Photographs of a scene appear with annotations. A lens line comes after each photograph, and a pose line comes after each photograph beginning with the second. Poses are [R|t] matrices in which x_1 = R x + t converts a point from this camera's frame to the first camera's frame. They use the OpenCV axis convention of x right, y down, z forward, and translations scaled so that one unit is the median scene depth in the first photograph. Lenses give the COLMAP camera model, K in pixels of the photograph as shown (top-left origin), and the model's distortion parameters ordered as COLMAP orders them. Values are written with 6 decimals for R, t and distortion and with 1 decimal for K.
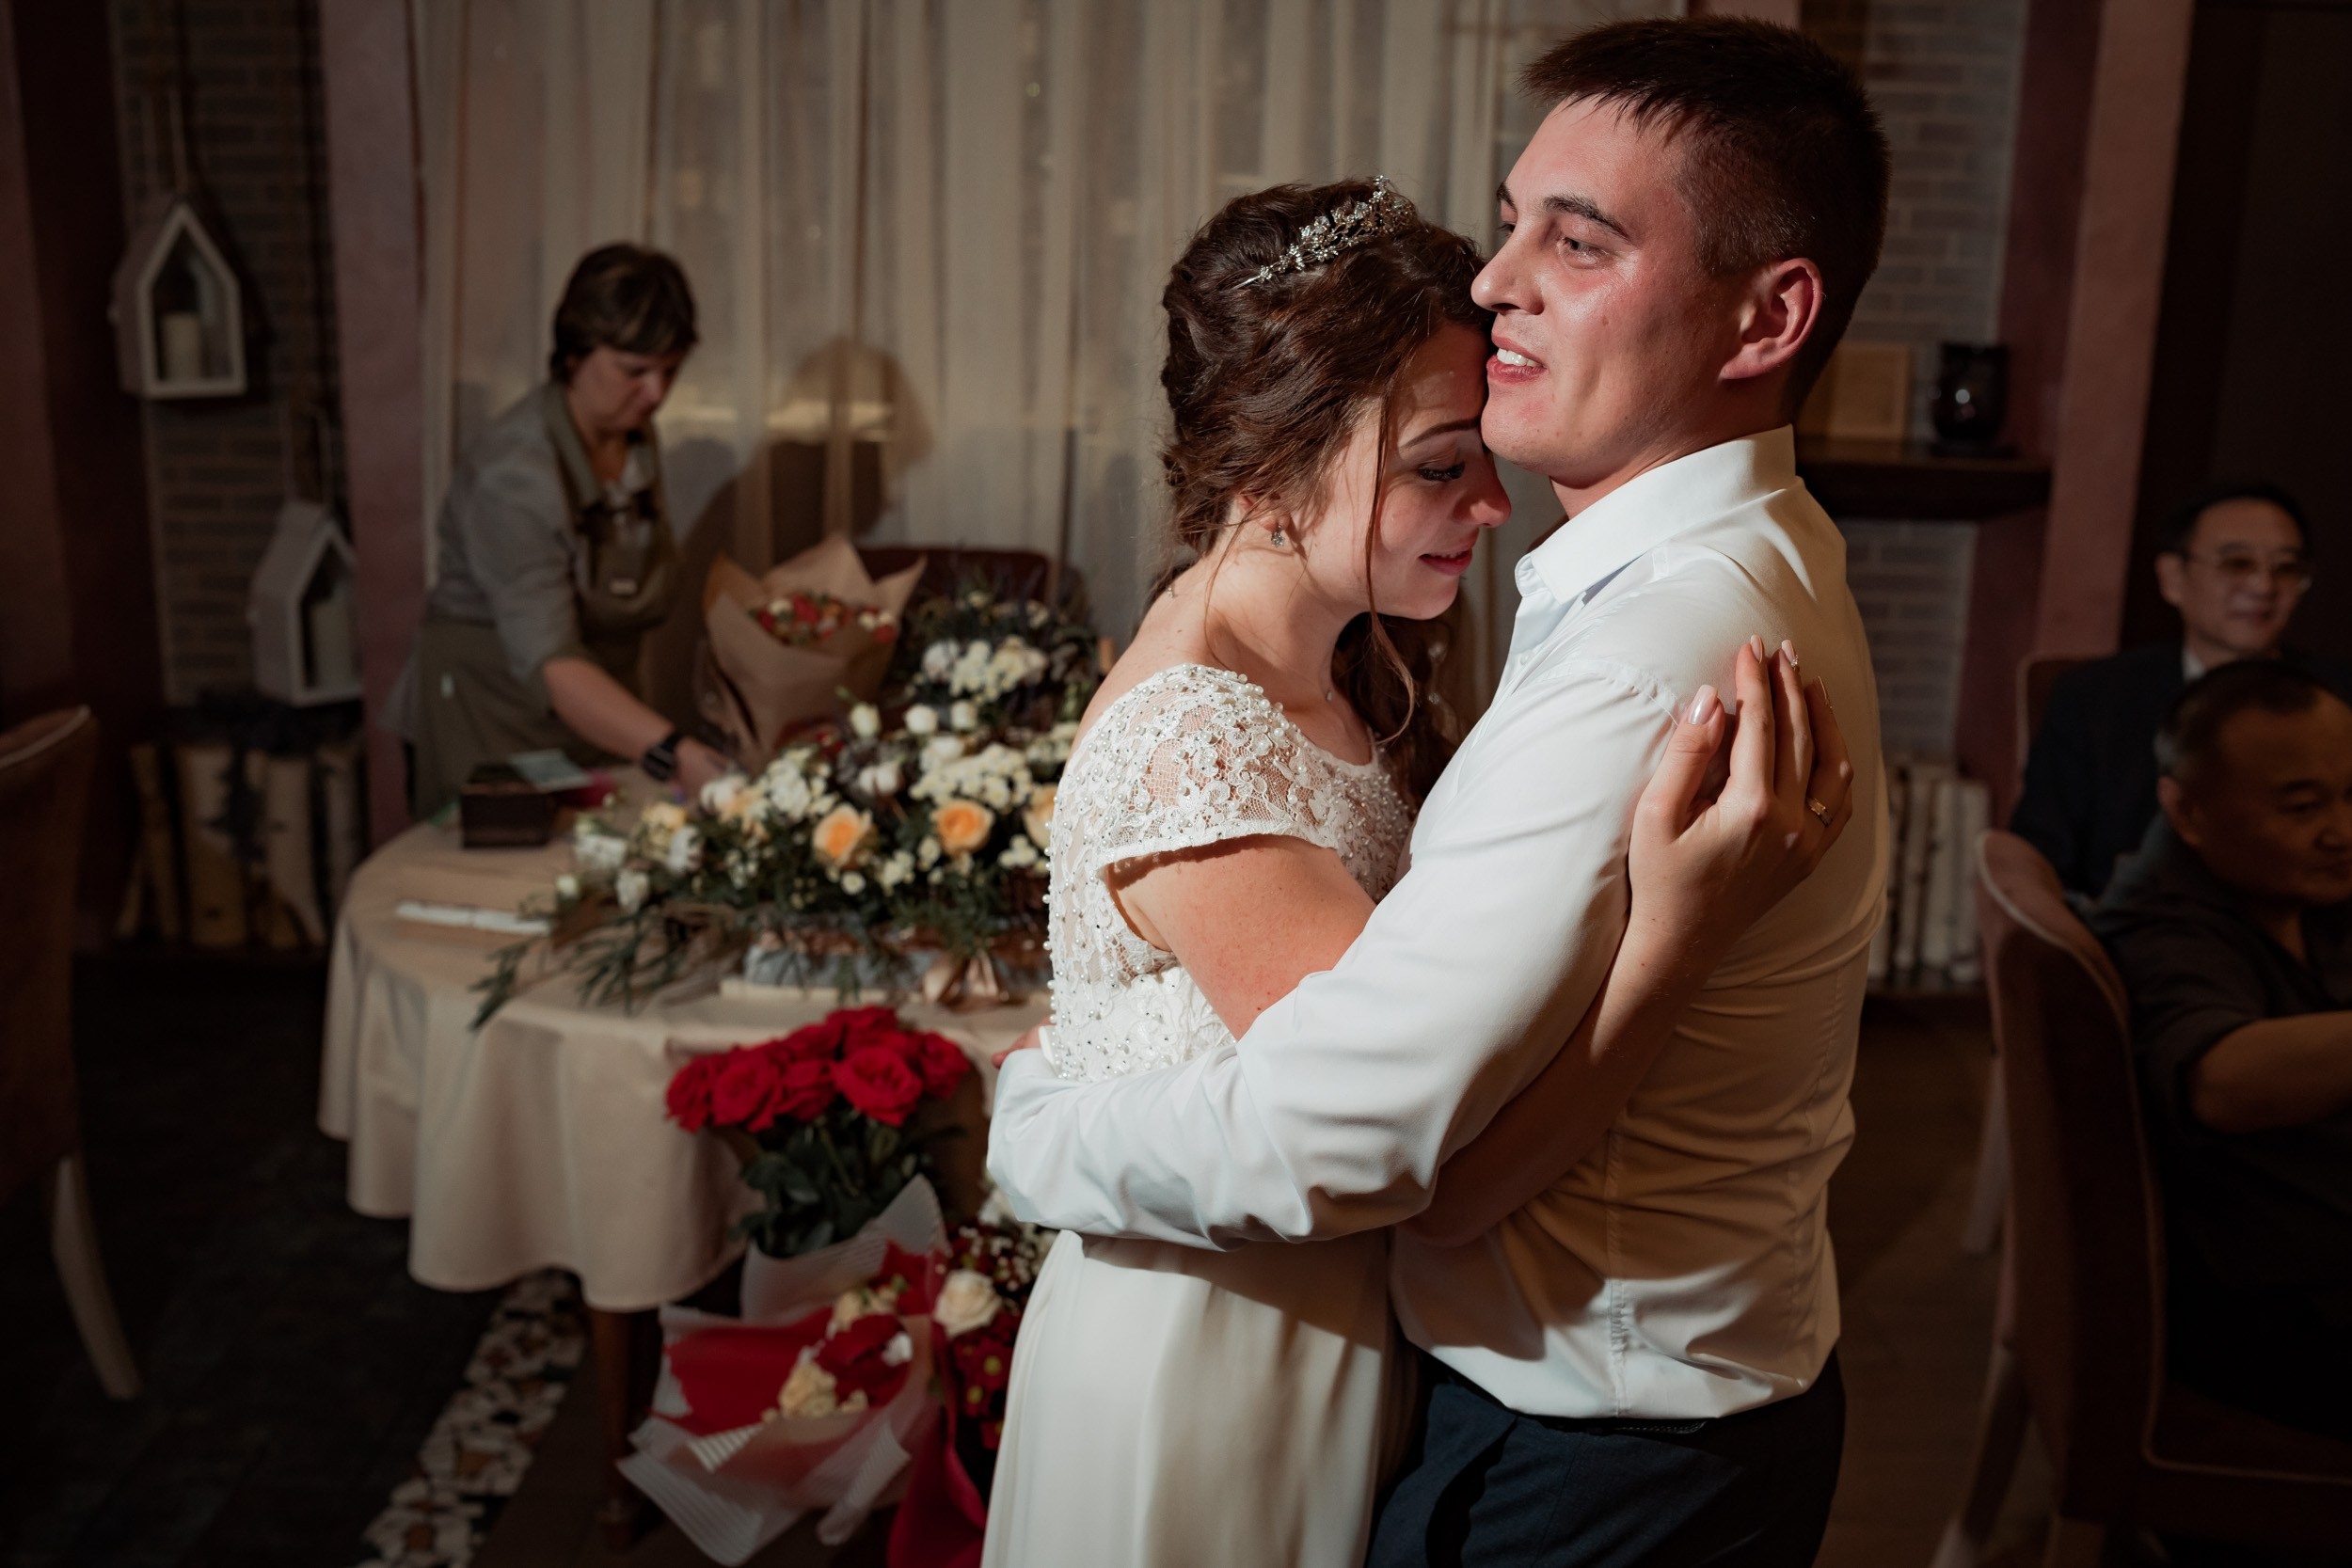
lens RADIAL K [[2286.7, 0, 1179.4], [0, 2286.7, 792.2], [0, 0, 1]] dist [-0.068409, 0.000000]
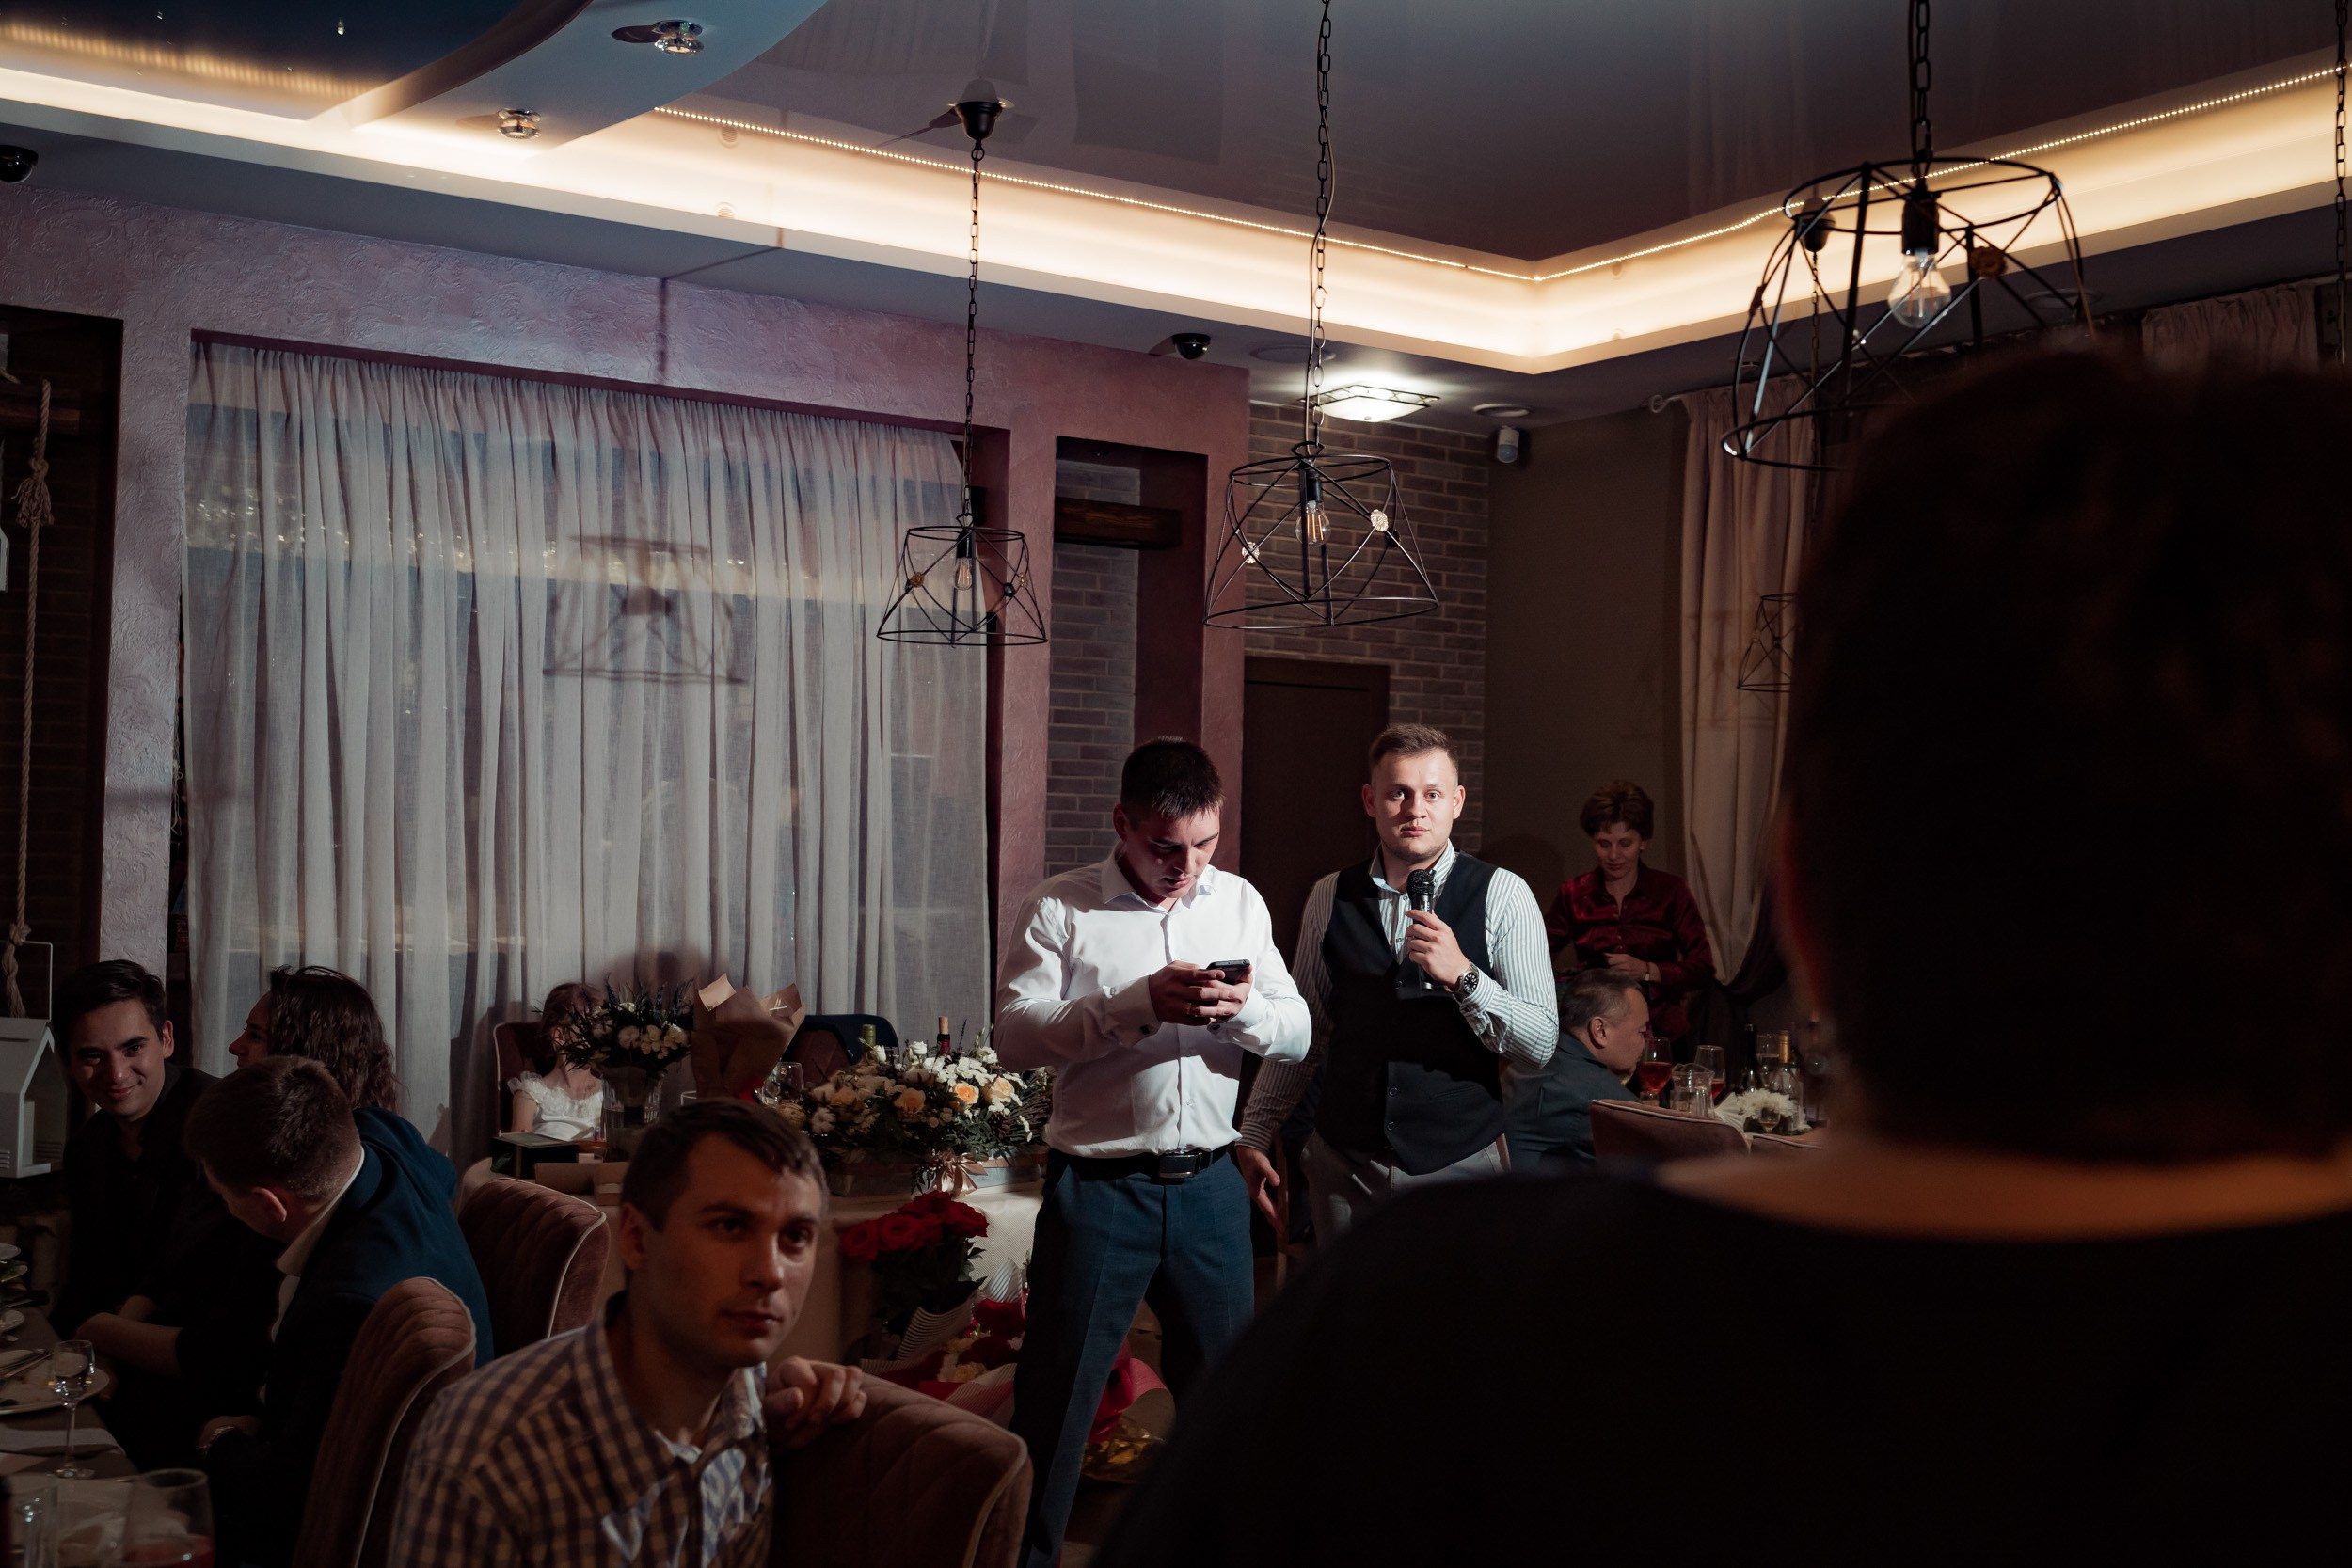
lens RADIAL K [[2286.7, 0, 1173.7], [0, 2286.7, 787.7], [0, 0, 1]] dist [-0.068409, 0.000000]
pose [[0.843086, 0.004957, 0.537757, -0.517446], [0.137175, 0.964898, -0.223955, 0.115866], [-0.519990, 0.262580, 0.812811, -0.386759]]
